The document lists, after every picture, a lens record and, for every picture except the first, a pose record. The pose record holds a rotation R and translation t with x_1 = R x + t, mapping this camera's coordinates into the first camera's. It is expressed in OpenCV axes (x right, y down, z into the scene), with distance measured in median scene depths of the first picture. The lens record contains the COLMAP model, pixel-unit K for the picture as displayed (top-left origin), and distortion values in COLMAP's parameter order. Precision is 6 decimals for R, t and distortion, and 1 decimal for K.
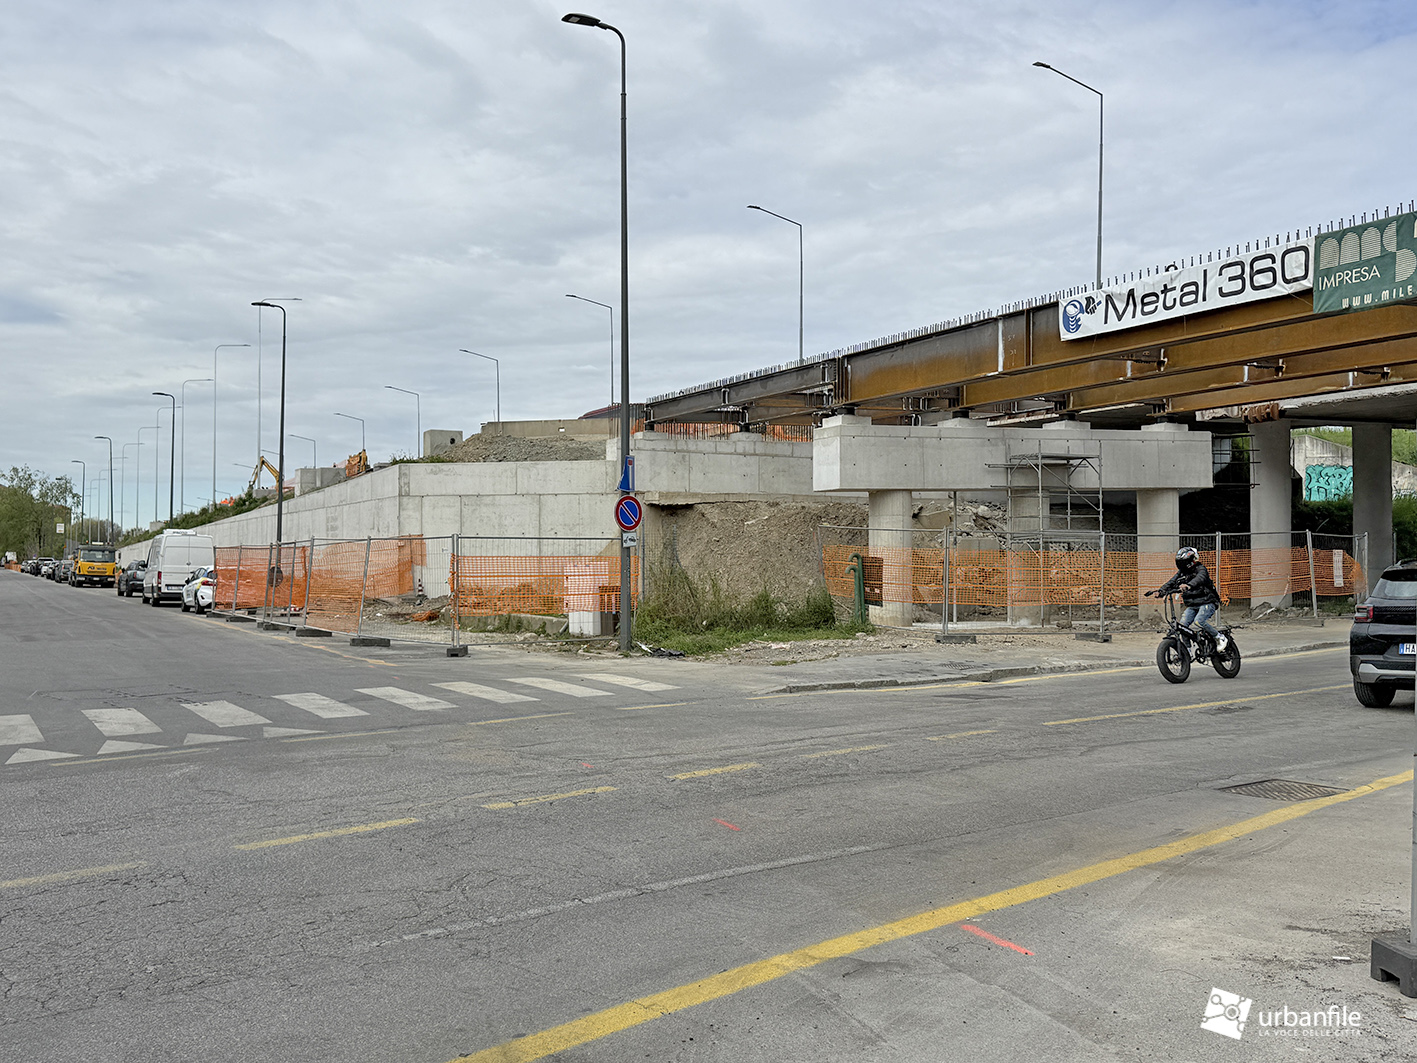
lens RADIAL K [[1473.4, 0, 706.9], [0, 1473.4, 521.6], [0, 0, 1]] dist [0.278009, -0.674022]
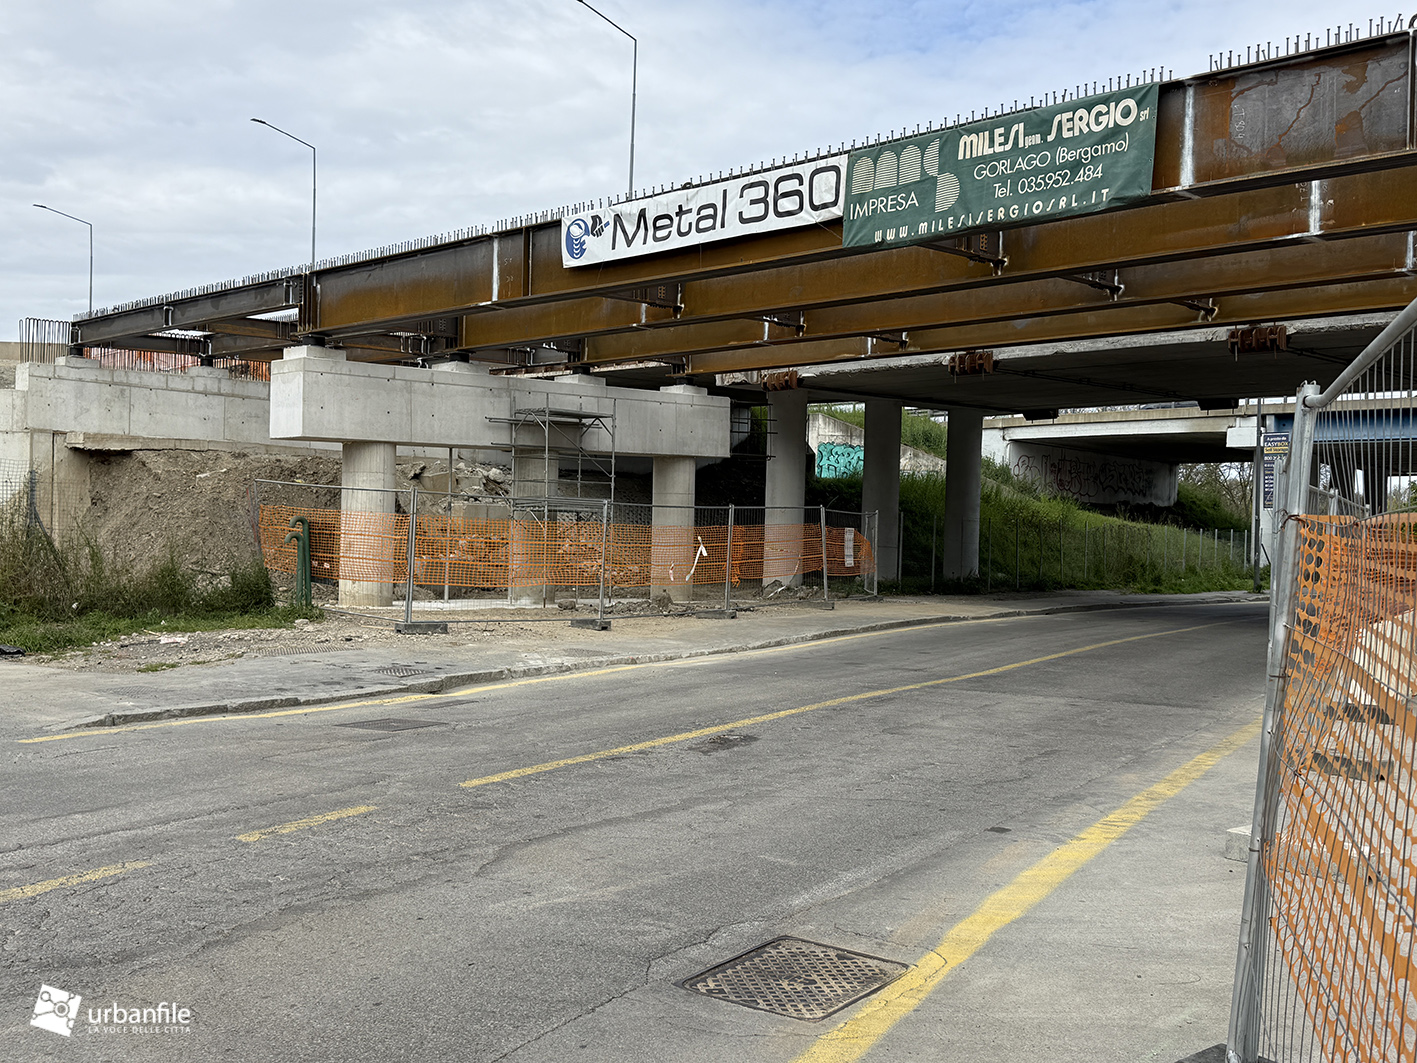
lens RADIAL K [[1492.0, 0, 708.5], [0, 1492.0, 531.5], [0, 0, 1]] dist [0.081764, -0.010326]
pose [[0.952662, 0.026902, 0.302838, 0.062208], [-0.035741, 0.999080, 0.023682, 0.002516], [-0.301922, -0.033385, 0.952748, 0.170699]]
